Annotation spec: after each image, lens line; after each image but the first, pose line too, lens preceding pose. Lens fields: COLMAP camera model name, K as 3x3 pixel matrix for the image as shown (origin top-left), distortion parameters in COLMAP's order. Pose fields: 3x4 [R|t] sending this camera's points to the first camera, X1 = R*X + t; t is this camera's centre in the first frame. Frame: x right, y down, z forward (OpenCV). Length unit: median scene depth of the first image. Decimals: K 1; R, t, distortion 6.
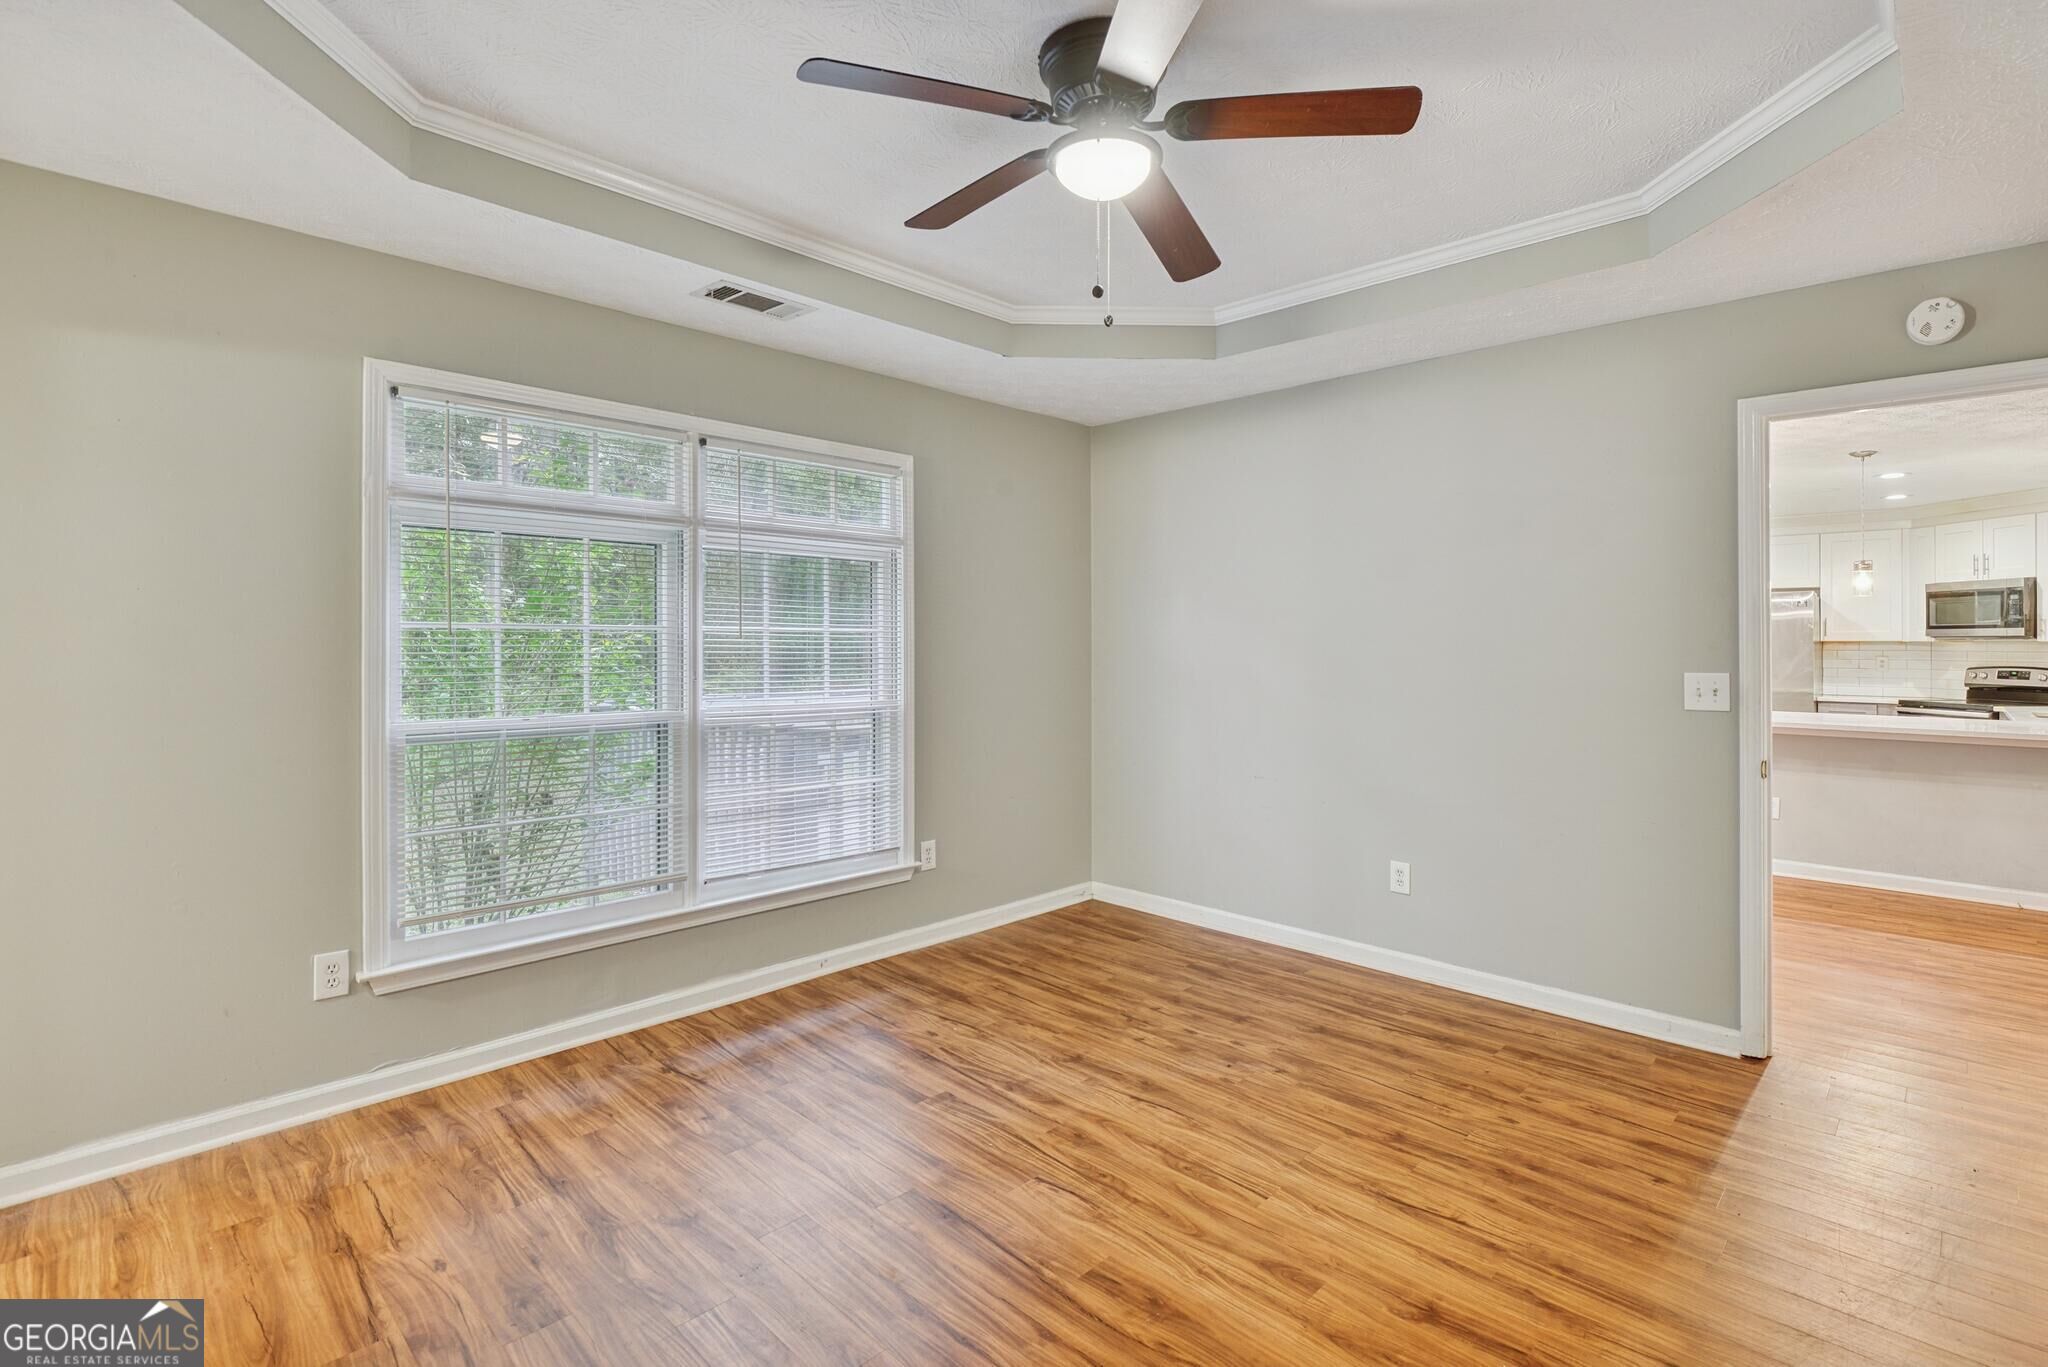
lens RADIAL K [[971.9, 0, 1026.0], [0, 971.9, 643.5], [0, 0, 1]] dist [-0.000384, -0.005938]
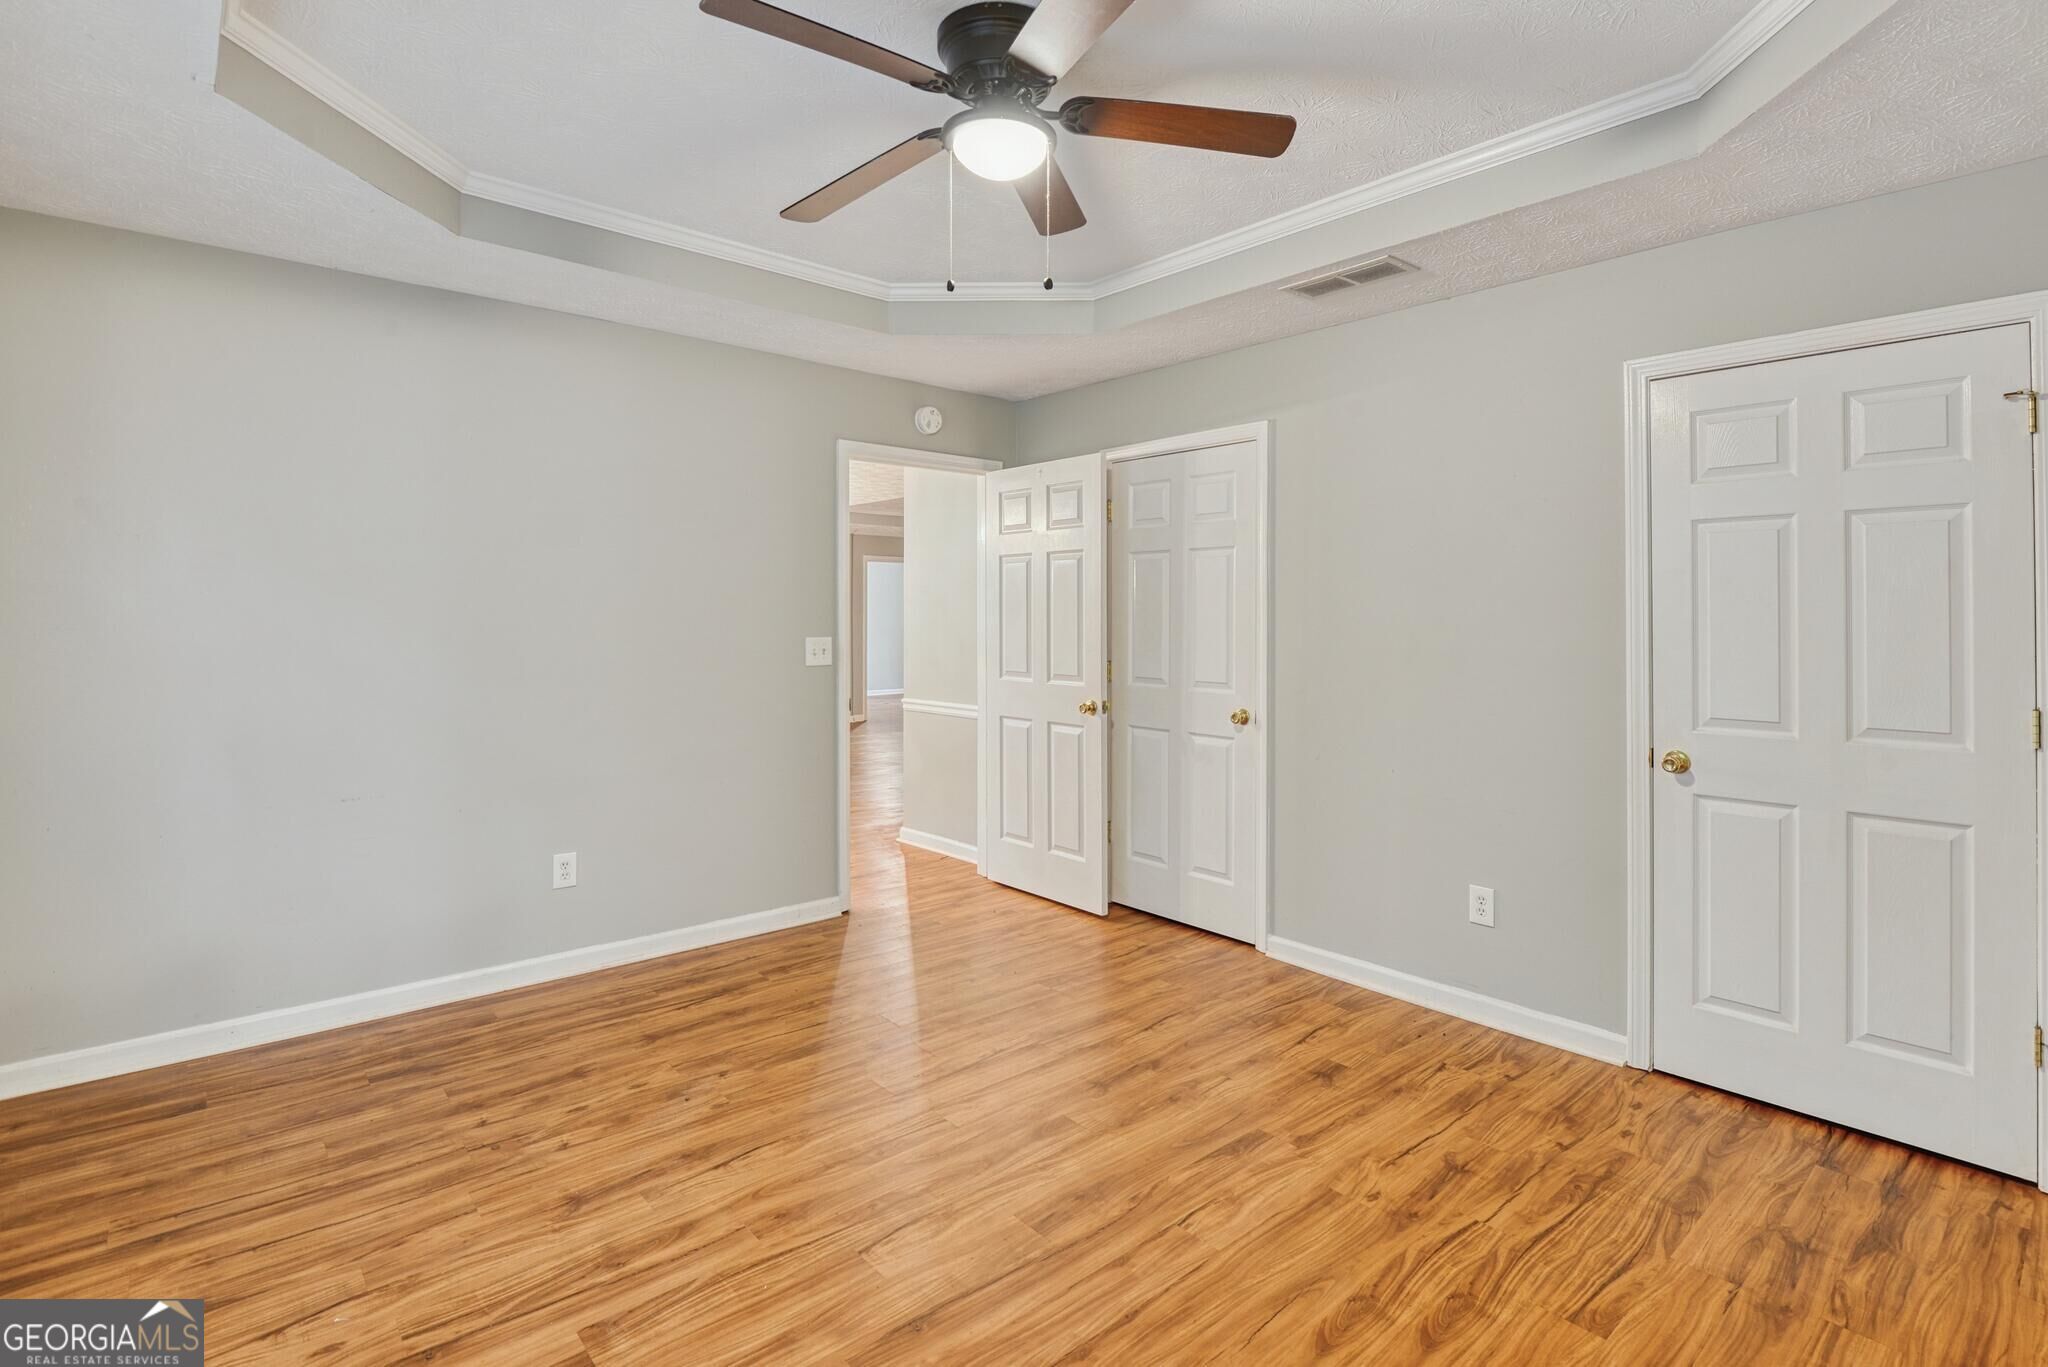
lens RADIAL K [[1011.3, 0, 1025.5], [0, 1011.3, 612.2], [0, 0, 1]] dist [-0.000429, -0.007266]
pose [[0.060200, 0.003118, 0.998181, -0.640279], [-0.002212, 0.999993, -0.002990, -0.000733], [-0.998184, -0.002028, 0.060207, 0.604591]]
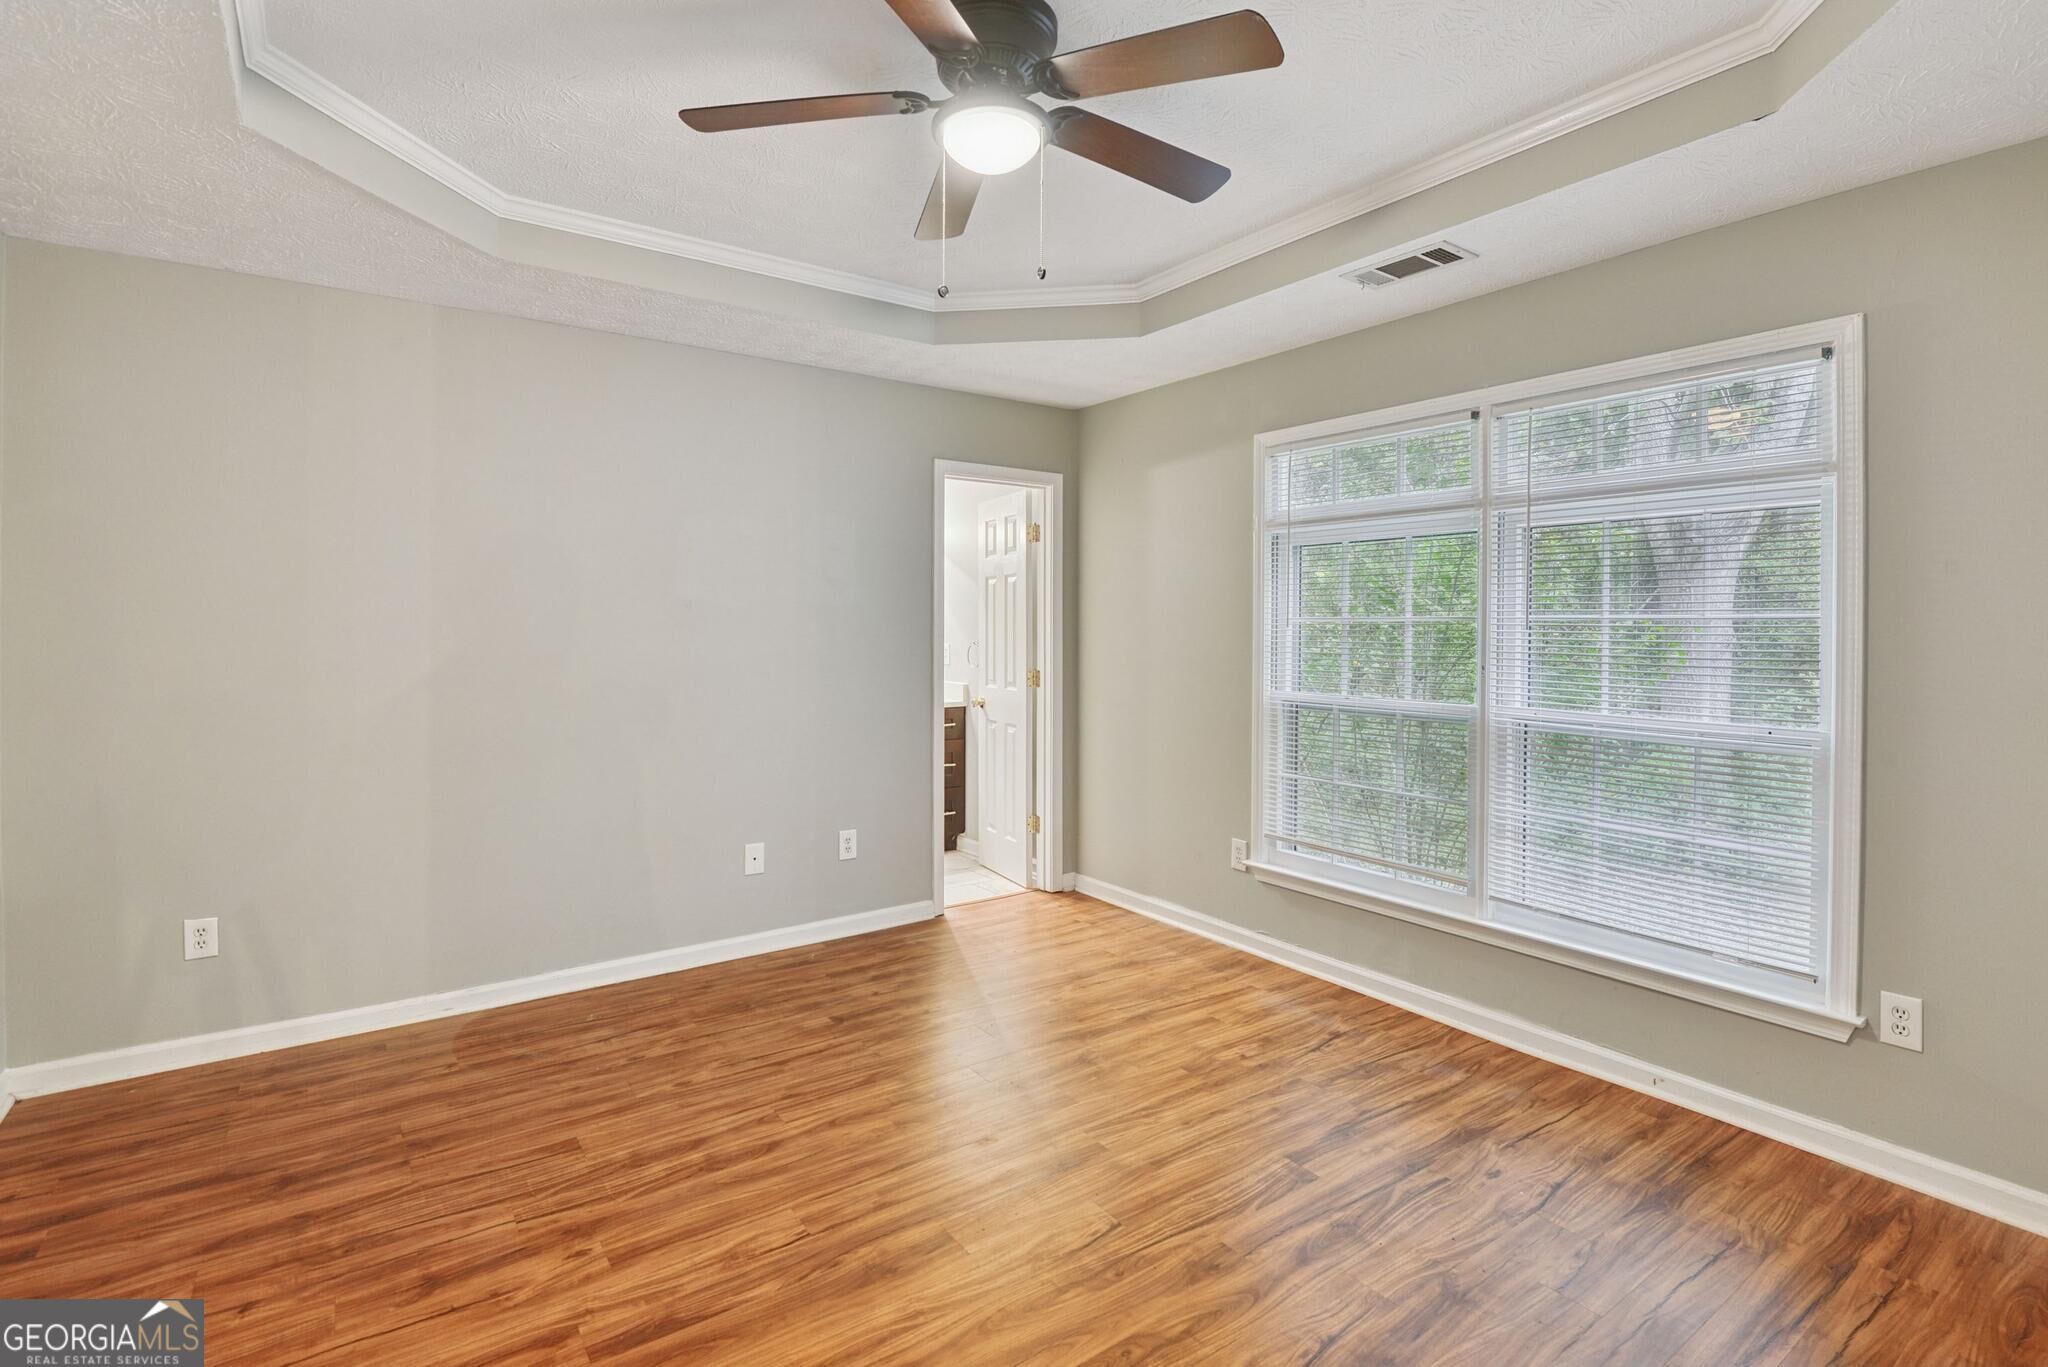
lens RADIAL K [[933.6, 0, 1032.1], [0, 933.6, 627.8], [0, 0, 1]] dist [-0.003211, -0.001582]
pose [[-0.149157, -0.004855, -0.988802, 0.661422], [-0.006986, 0.999968, -0.003856, 0.000114], [0.988789, 0.006333, -0.149186, 0.784514]]
